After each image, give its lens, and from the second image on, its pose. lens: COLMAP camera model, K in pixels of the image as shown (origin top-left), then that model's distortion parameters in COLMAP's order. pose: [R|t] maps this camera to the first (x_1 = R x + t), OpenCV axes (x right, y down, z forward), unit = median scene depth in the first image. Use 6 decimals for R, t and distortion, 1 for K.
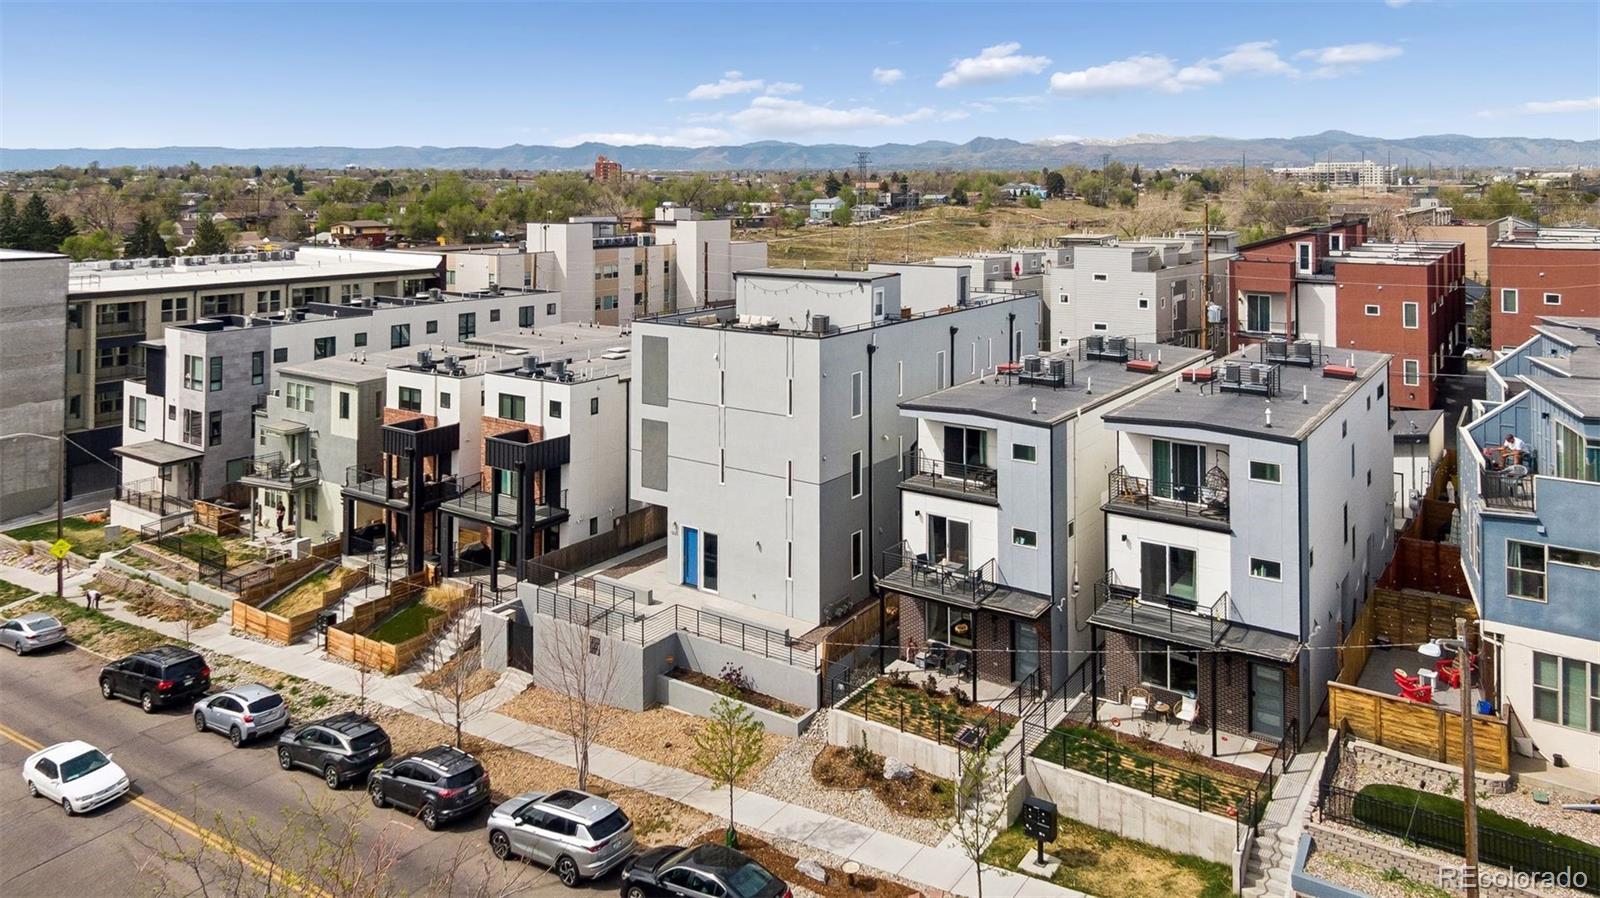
lens RADIAL K [[1120.2, 0, 800.0], [0, 1120.2, 449.0], [0, 0, 1]] dist [0.036659, -0.052676]
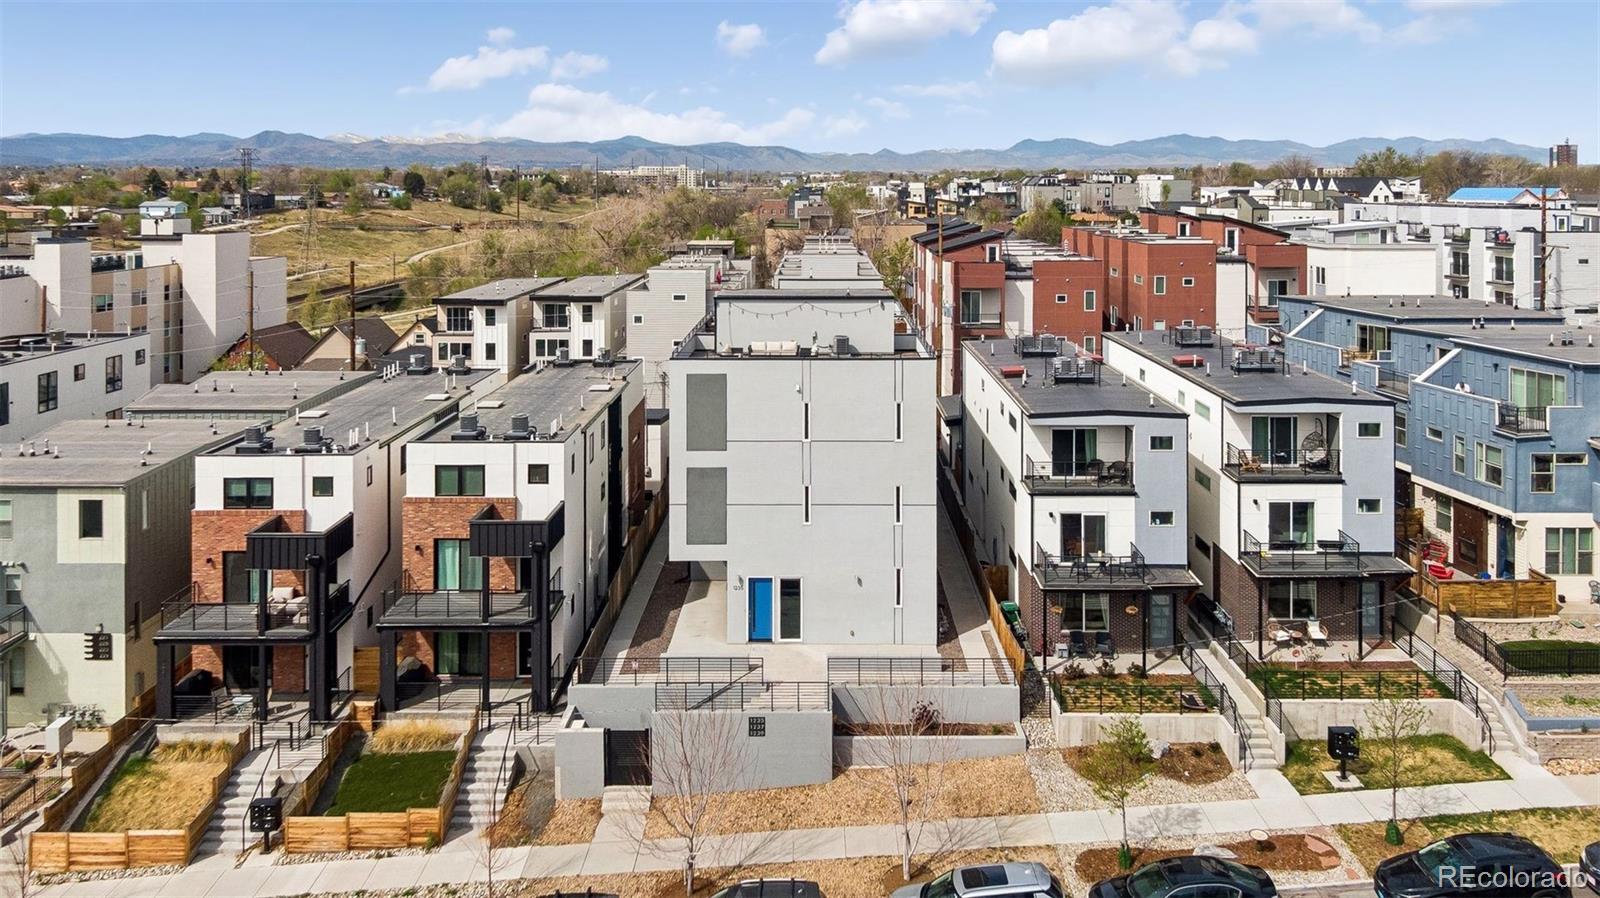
lens RADIAL K [[1120.2, 0, 800.0], [0, 1120.2, 449.0], [0, 0, 1]] dist [0.036659, -0.052676]
pose [[0.803862, -0.134688, 0.579365, -0.576731], [0.133536, 0.990027, 0.044877, -0.069433], [-0.579632, 0.041292, 0.813832, 0.227483]]
